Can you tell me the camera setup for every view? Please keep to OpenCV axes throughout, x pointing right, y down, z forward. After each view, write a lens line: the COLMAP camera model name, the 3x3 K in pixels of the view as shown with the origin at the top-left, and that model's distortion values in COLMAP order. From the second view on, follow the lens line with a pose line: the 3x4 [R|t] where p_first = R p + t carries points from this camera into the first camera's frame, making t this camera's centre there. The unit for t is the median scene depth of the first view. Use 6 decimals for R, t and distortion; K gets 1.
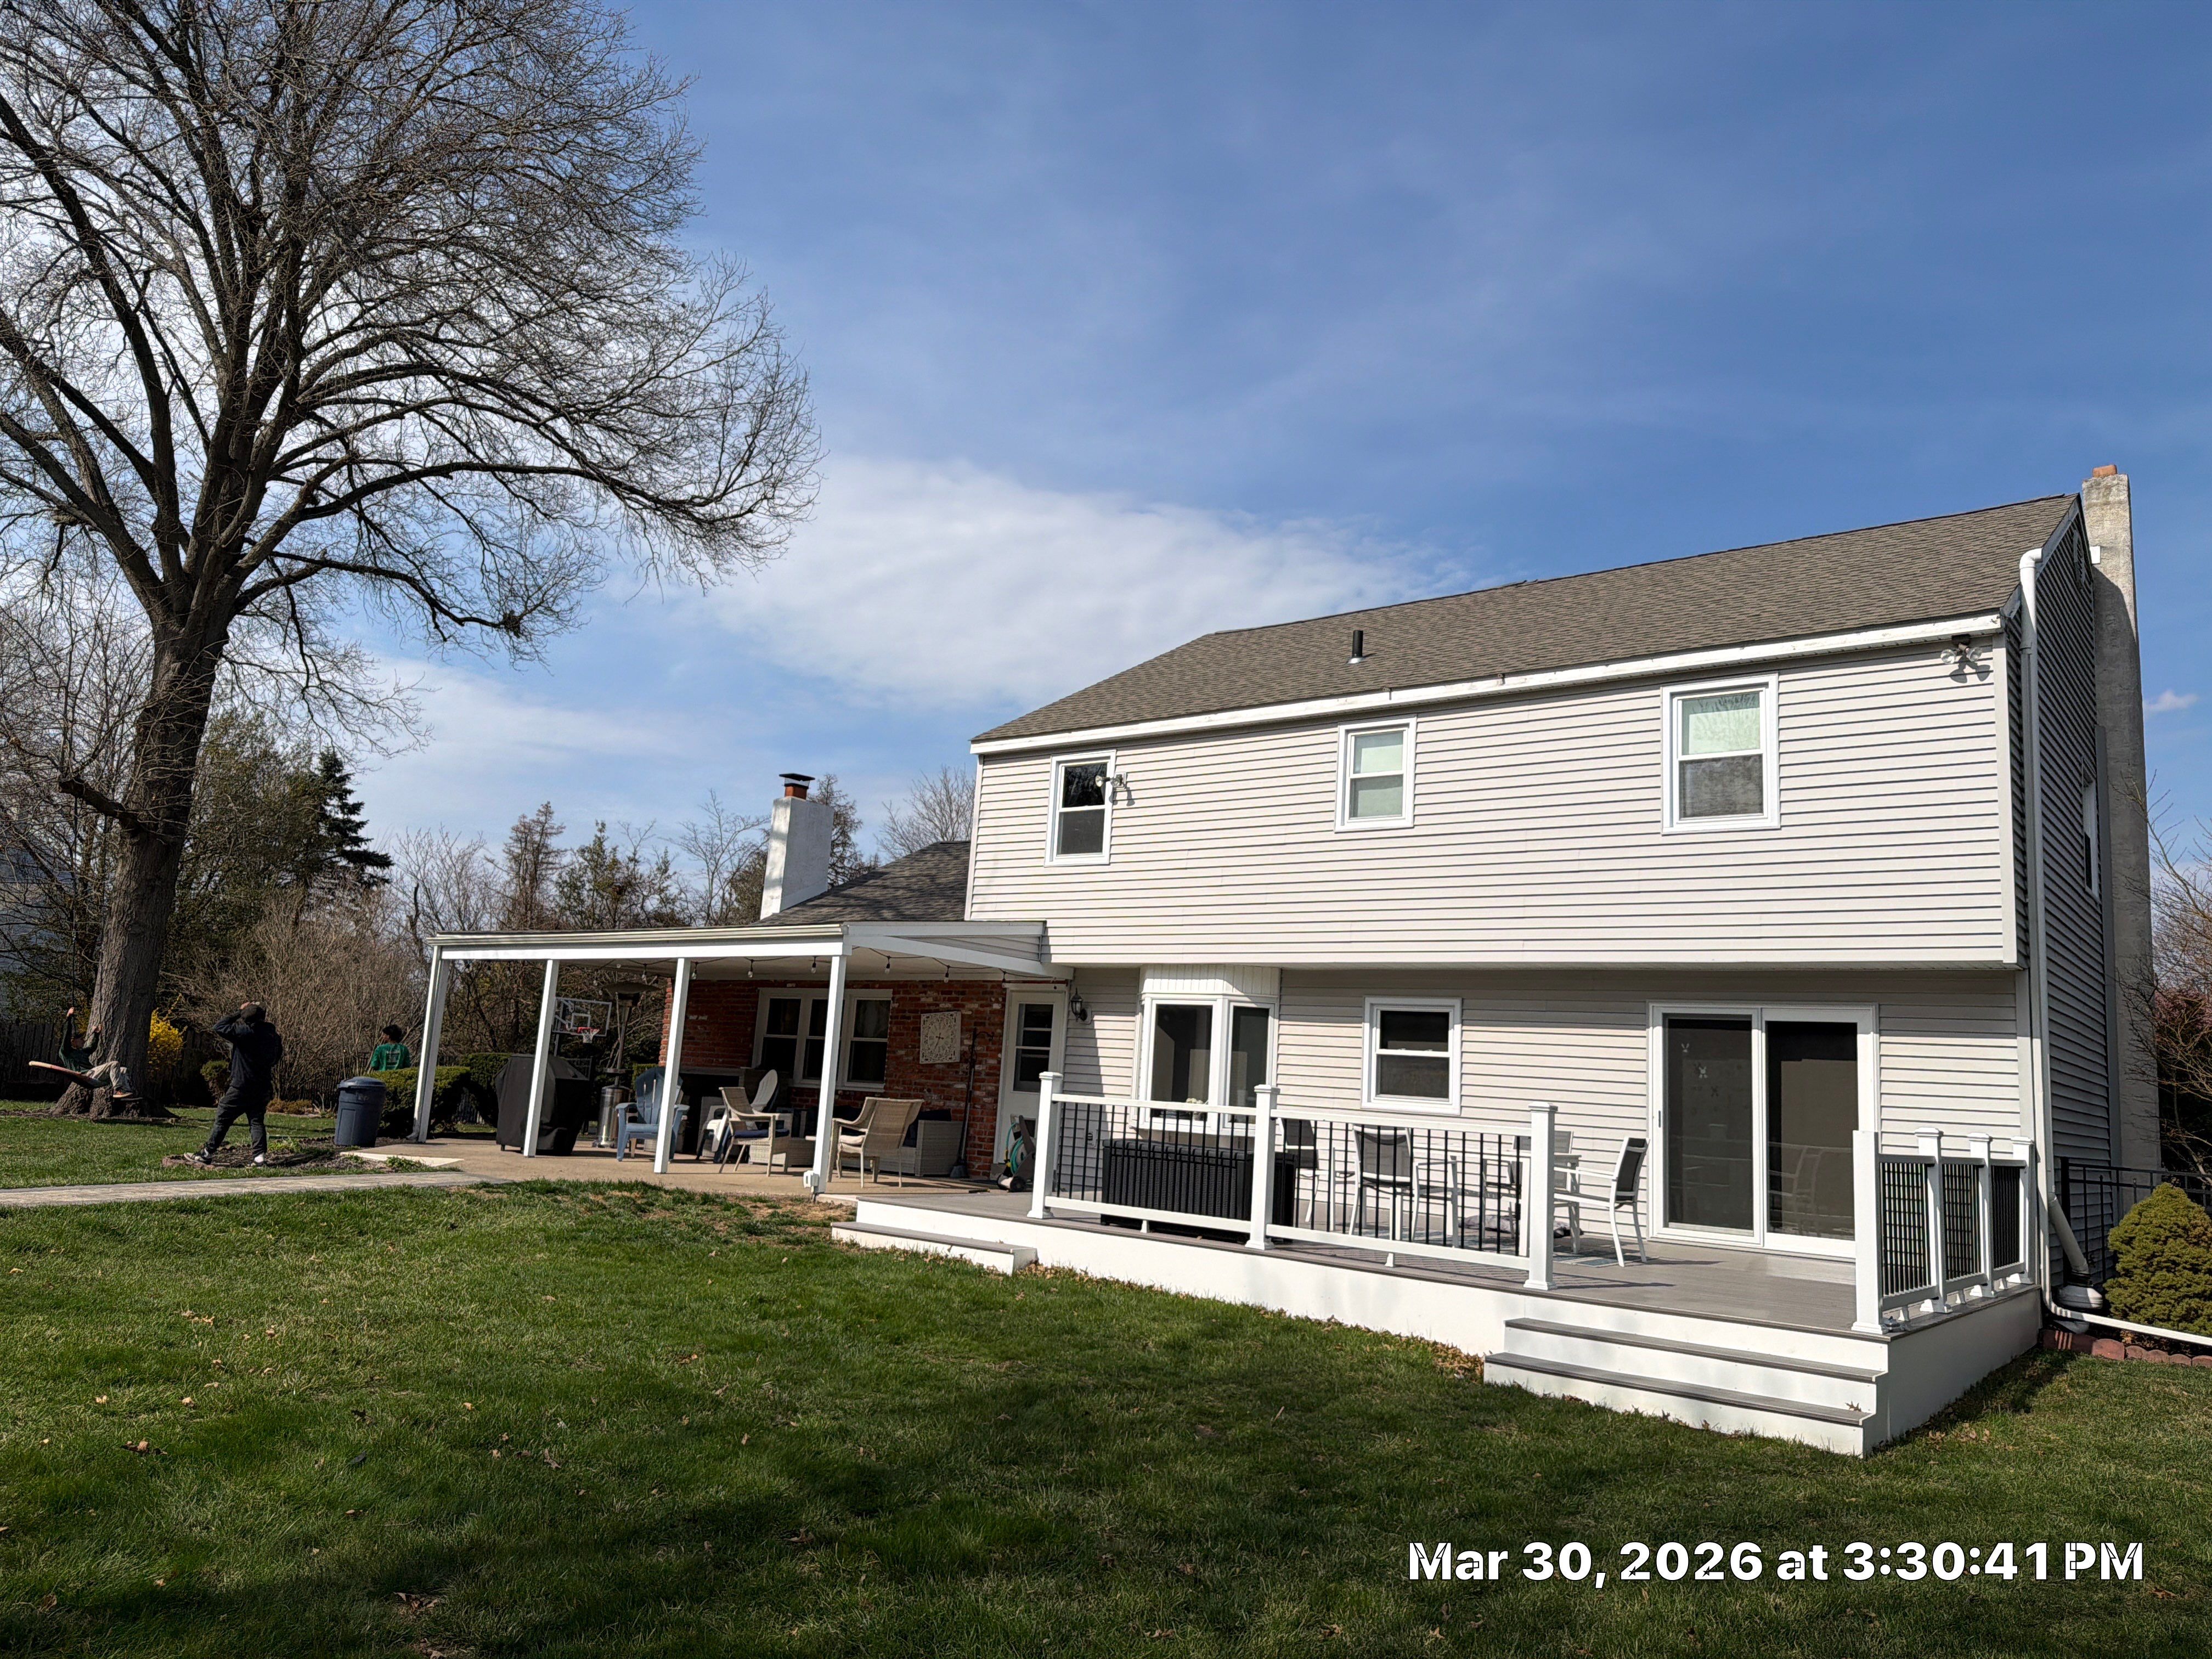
lens RADIAL K [[1527.6, 0, 1114.6], [0, 1527.6, 825.3], [0, 0, 1]] dist [0.071246, -0.103903]
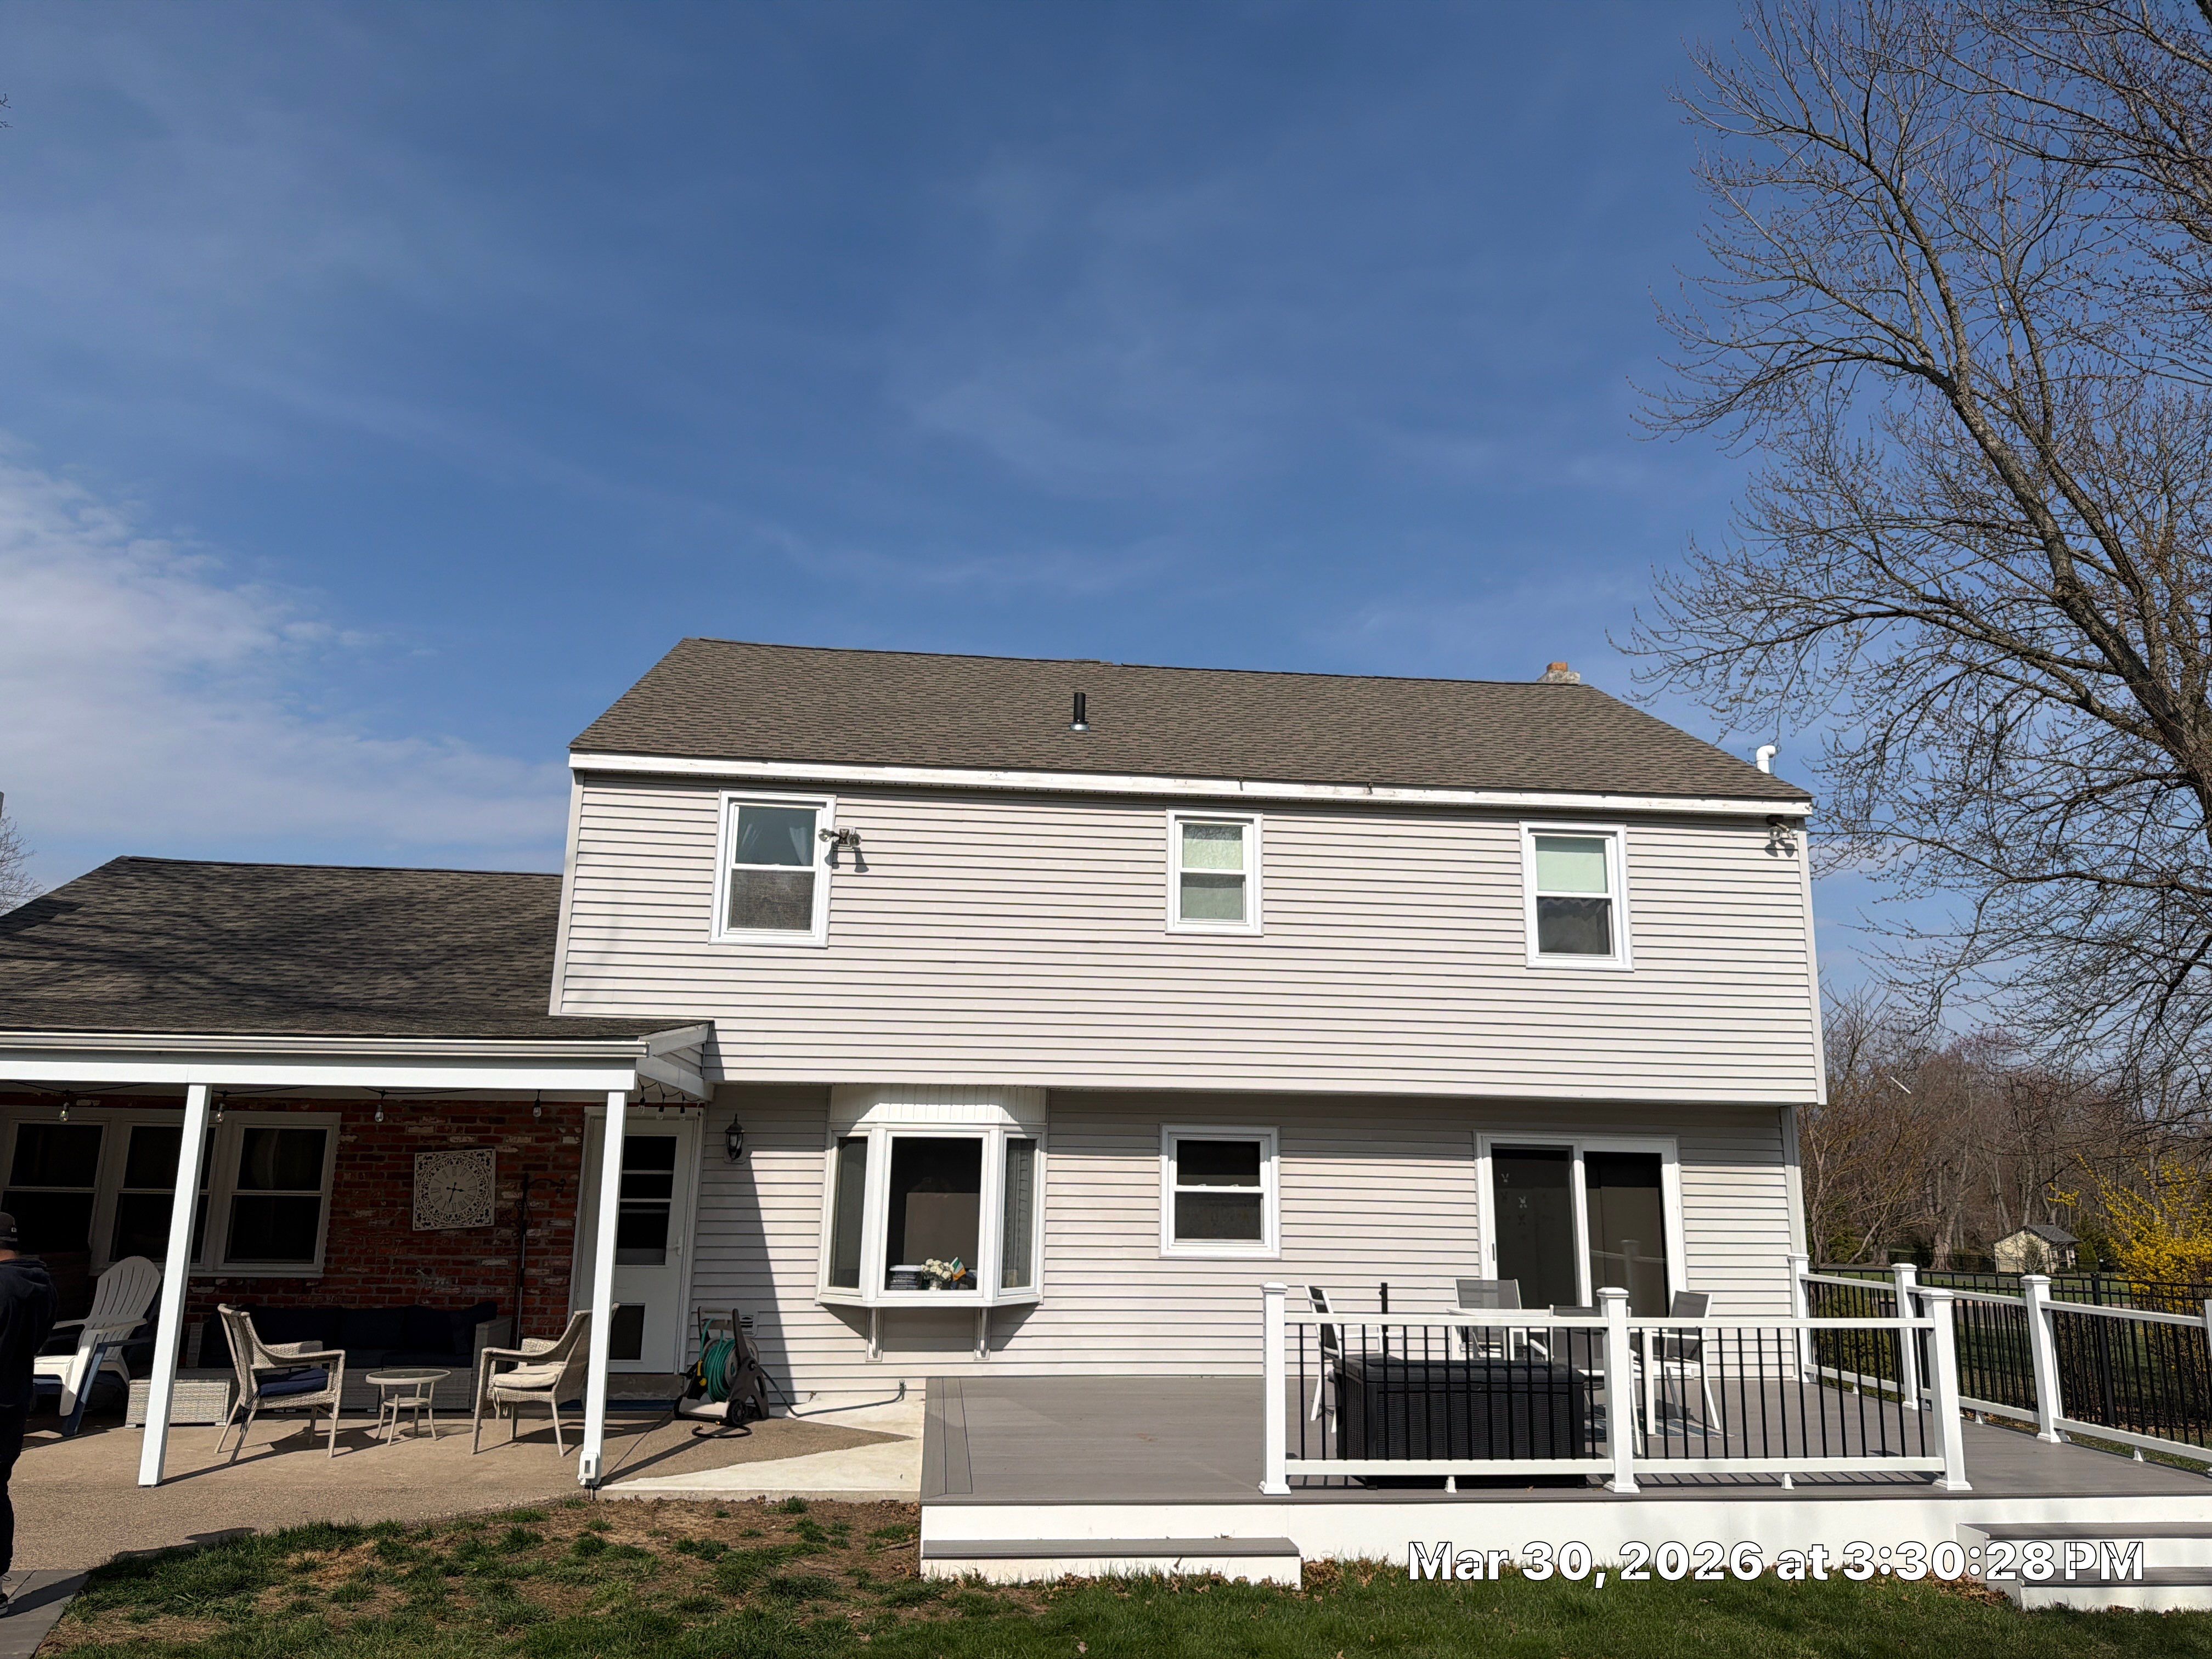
lens RADIAL K [[1527.6, 0, 1114.6], [0, 1527.6, 825.3], [0, 0, 1]] dist [0.071246, -0.103903]
pose [[0.715708, 0.105339, 0.690410, -0.447311], [-0.088976, 0.994257, -0.059462, -0.002357], [-0.692708, -0.018873, 0.720971, 0.381498]]
